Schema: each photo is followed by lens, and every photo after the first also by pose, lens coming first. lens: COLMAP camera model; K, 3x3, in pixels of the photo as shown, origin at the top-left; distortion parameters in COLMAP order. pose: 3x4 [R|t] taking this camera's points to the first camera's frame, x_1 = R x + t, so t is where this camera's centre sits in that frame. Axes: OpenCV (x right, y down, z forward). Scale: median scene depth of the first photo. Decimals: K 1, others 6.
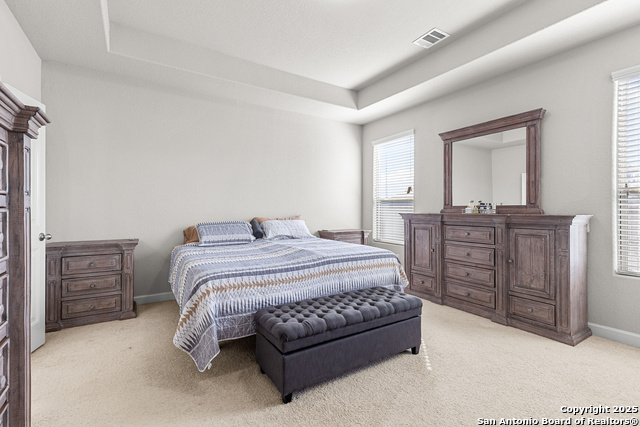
lens RADIAL K [[290.4, 0, 319.2], [0, 290.4, 211.5], [0, 0, 1]] dist [0.004175, 0.001022]
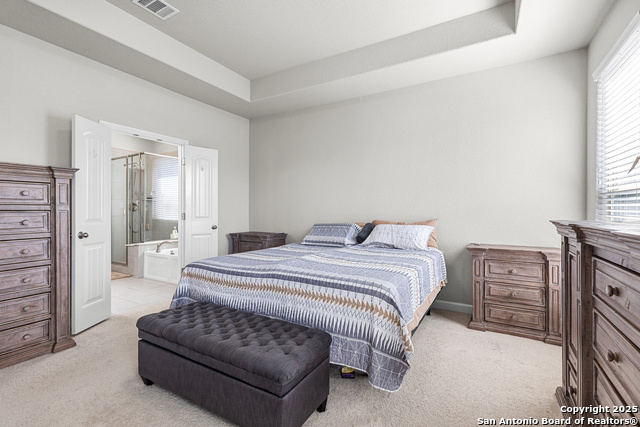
lens RADIAL K [[290.4, 0, 321.0], [0, 290.4, 211.0], [0, 0, 1]] dist [0.004175, 0.001022]
pose [[0.463921, 0.002011, -0.885874, 0.669687], [-0.007609, 0.999970, -0.001715, -0.006538], [0.885844, 0.007536, 0.463922, 0.602221]]
